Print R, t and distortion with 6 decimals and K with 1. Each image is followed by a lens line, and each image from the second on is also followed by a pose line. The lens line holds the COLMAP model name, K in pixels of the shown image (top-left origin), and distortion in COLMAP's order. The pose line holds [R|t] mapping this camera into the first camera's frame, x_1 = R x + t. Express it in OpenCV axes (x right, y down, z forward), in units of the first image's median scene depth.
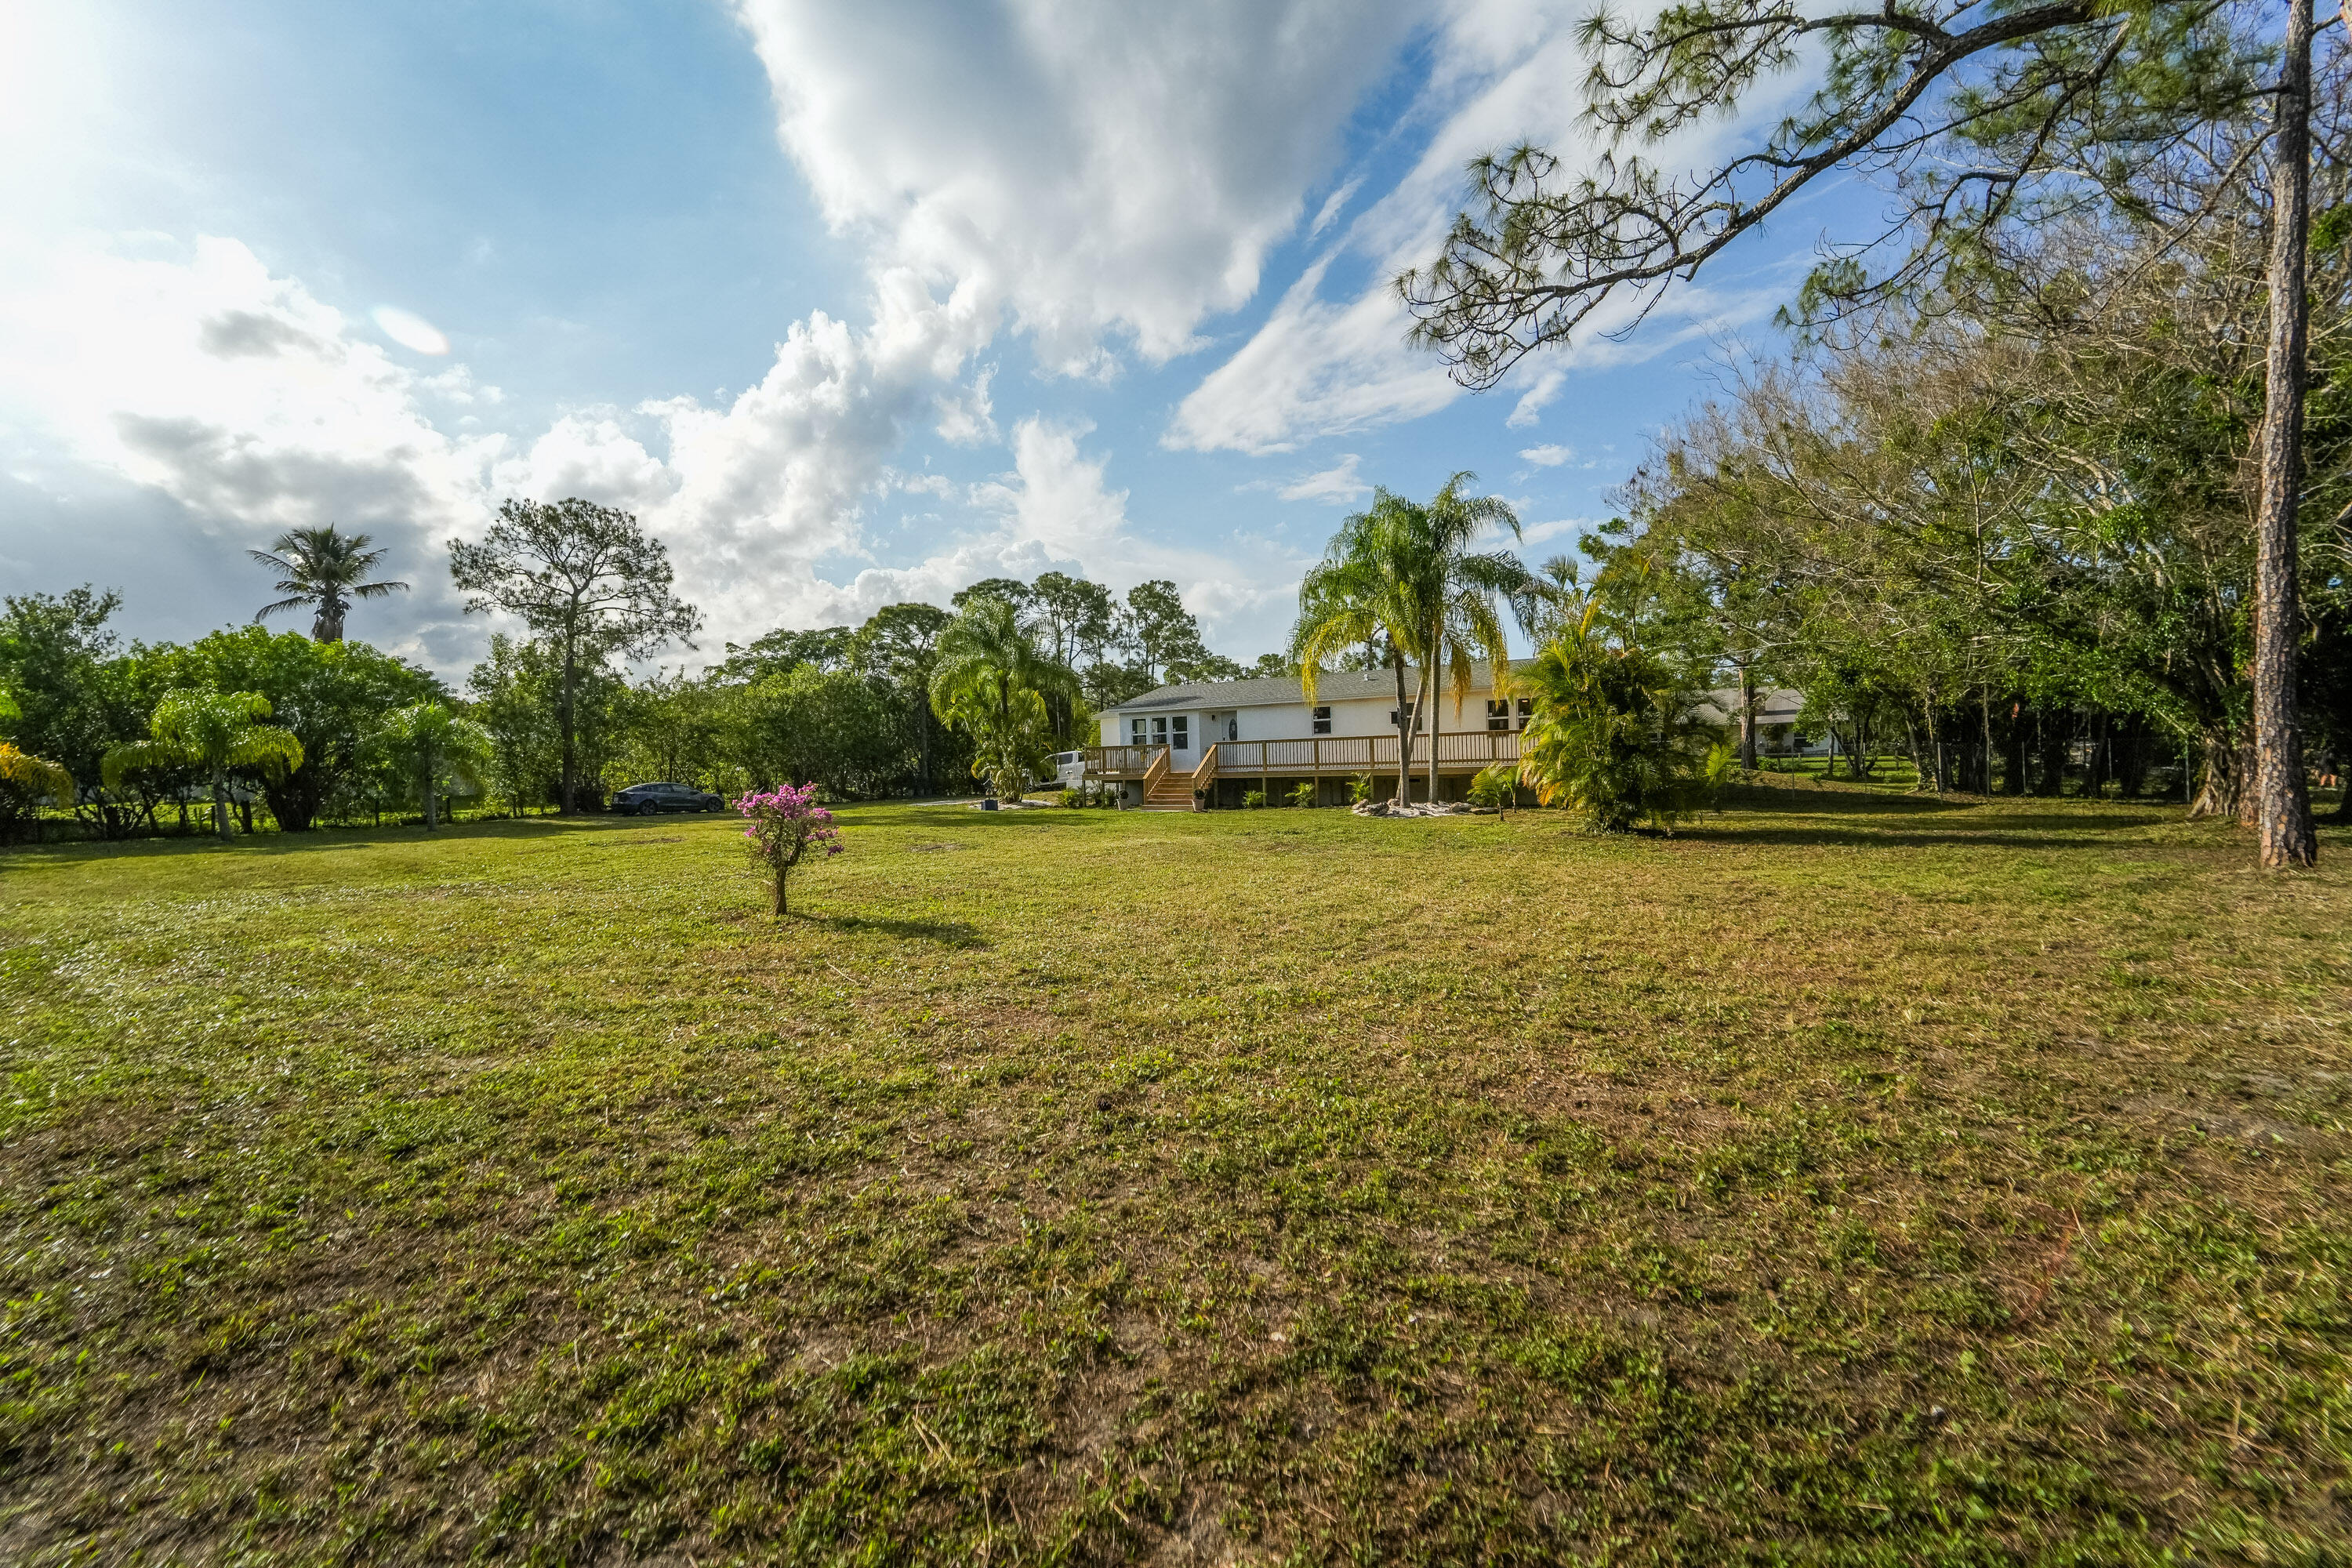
lens RADIAL K [[962.2, 0, 1164.4], [0, 962.2, 791.6], [0, 0, 1]] dist [-0.013250, -0.000596]
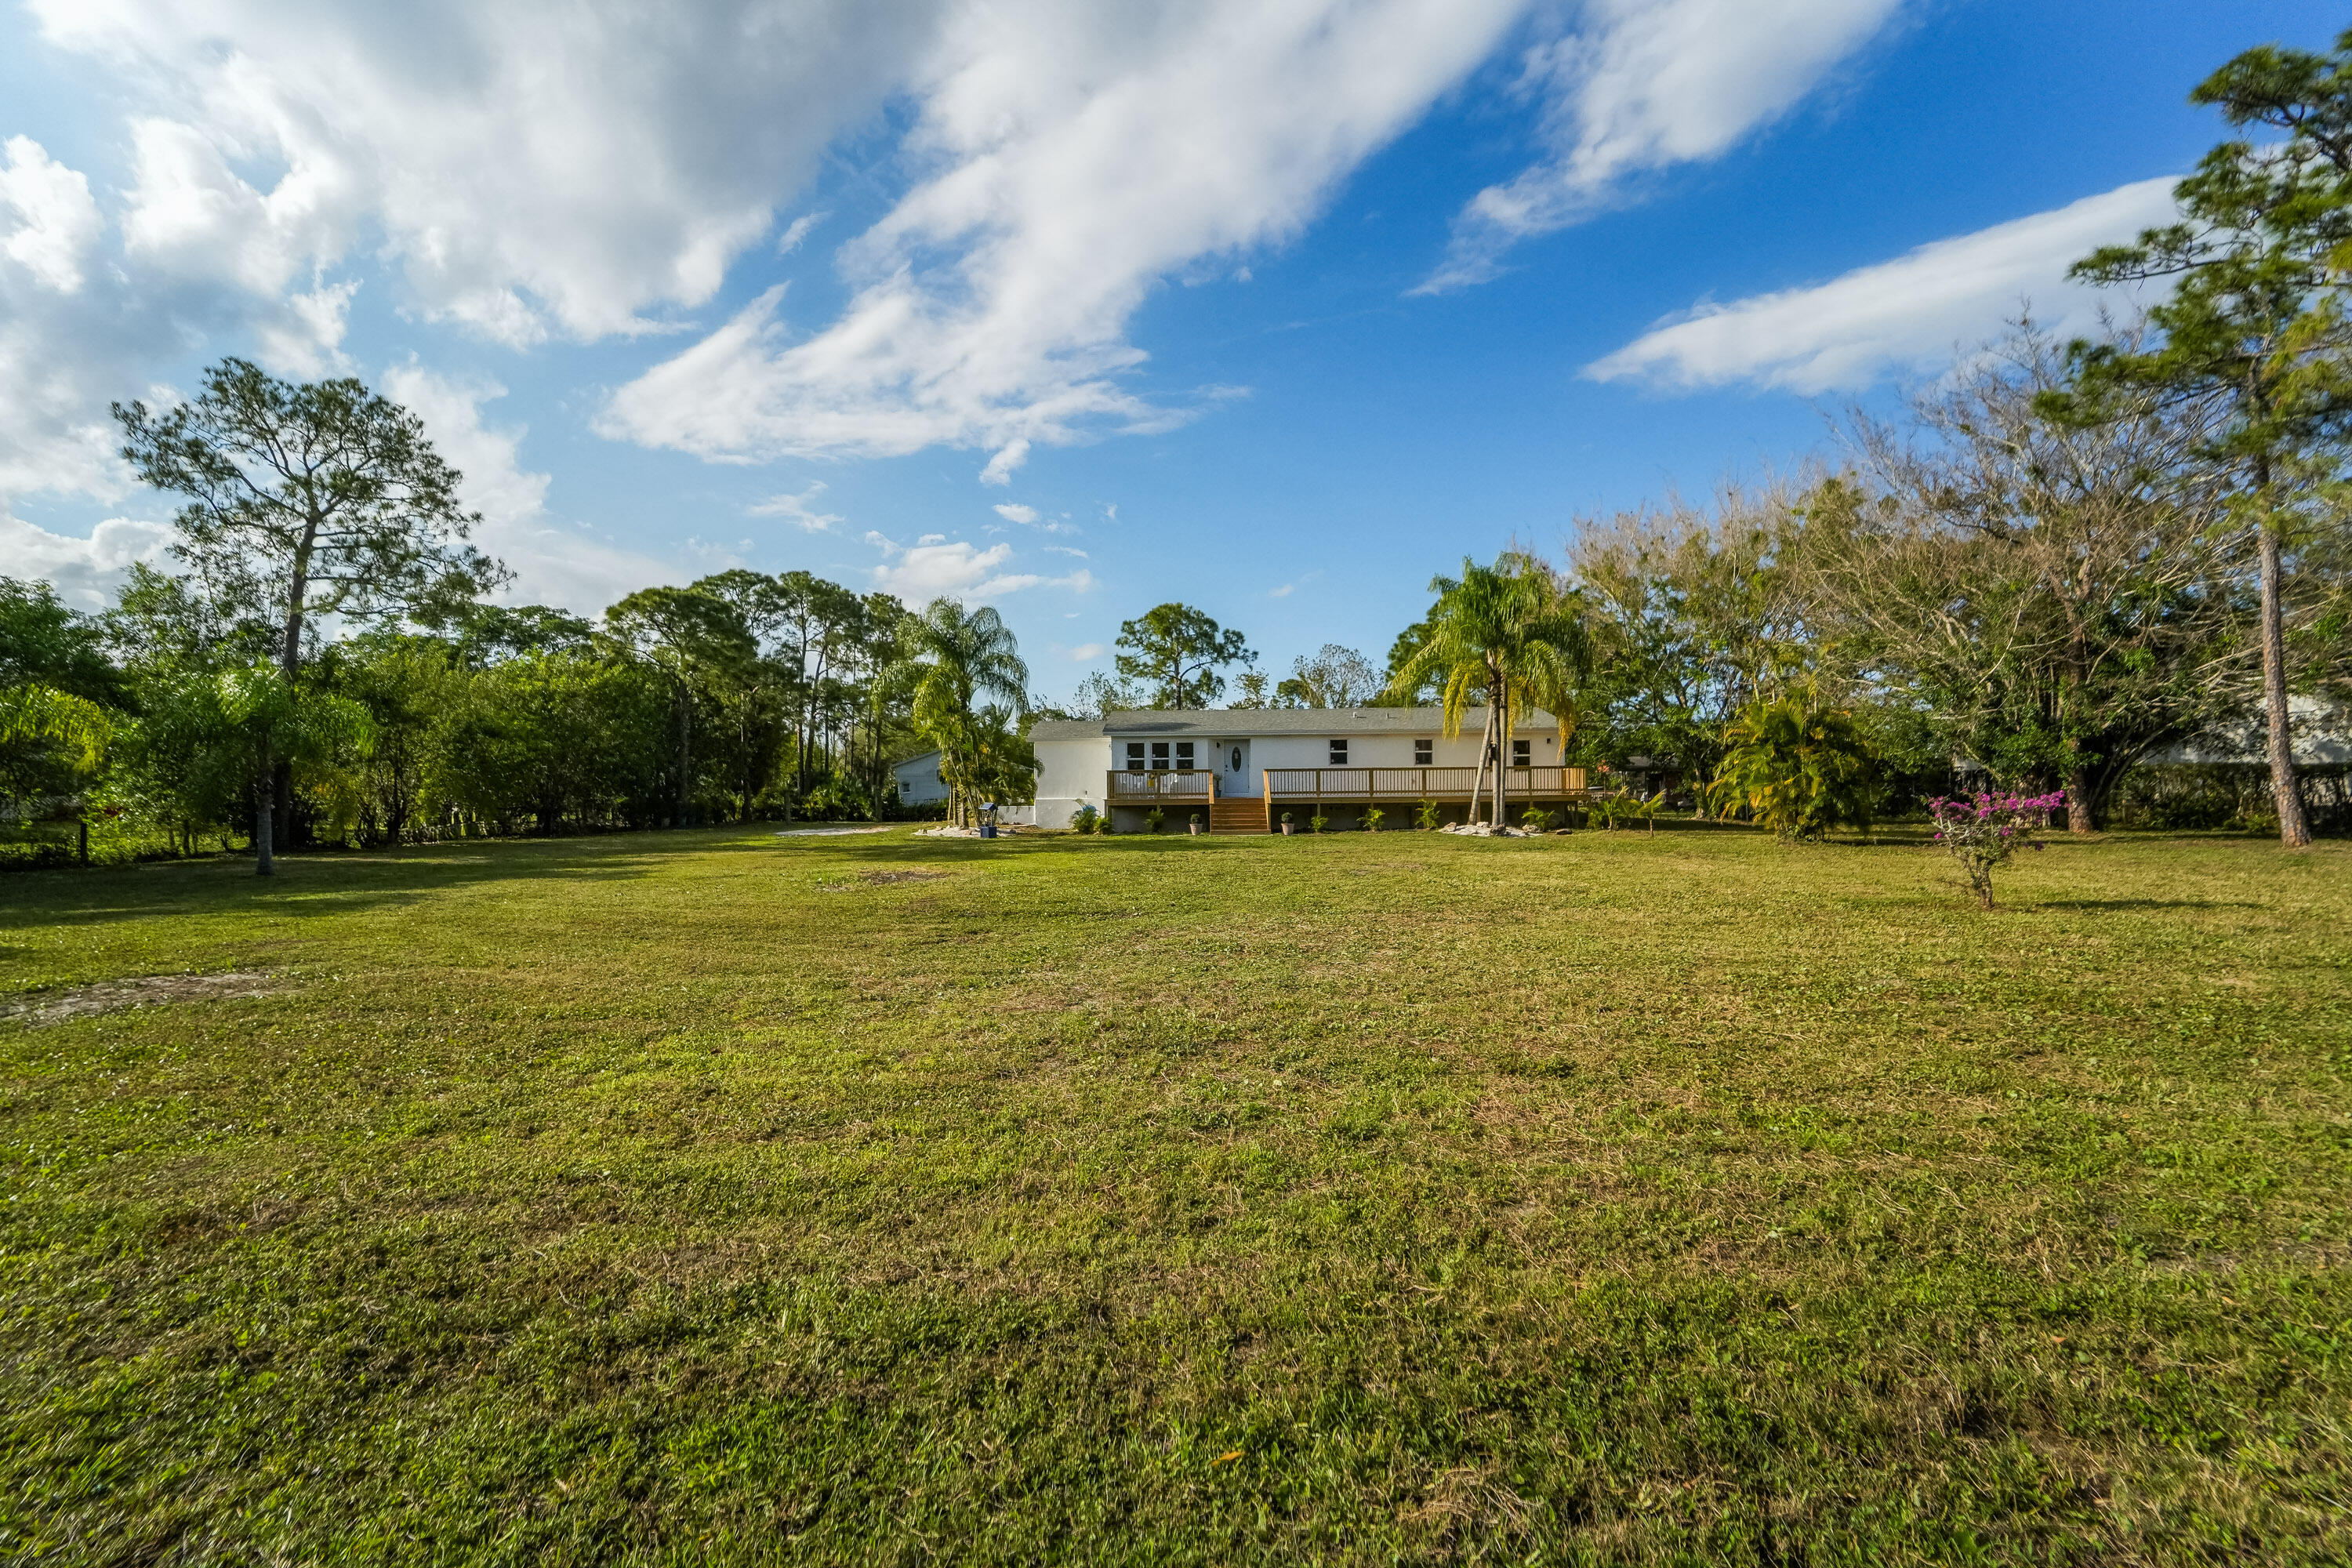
lens RADIAL K [[962.2, 0, 1173.9], [0, 962.2, 776.3], [0, 0, 1]] dist [-0.013250, -0.000596]
pose [[0.849094, 0.021632, 0.527798, -0.488798], [0.006422, 0.998665, -0.051262, 0.007568], [-0.528202, 0.046915, 0.847822, 0.150021]]
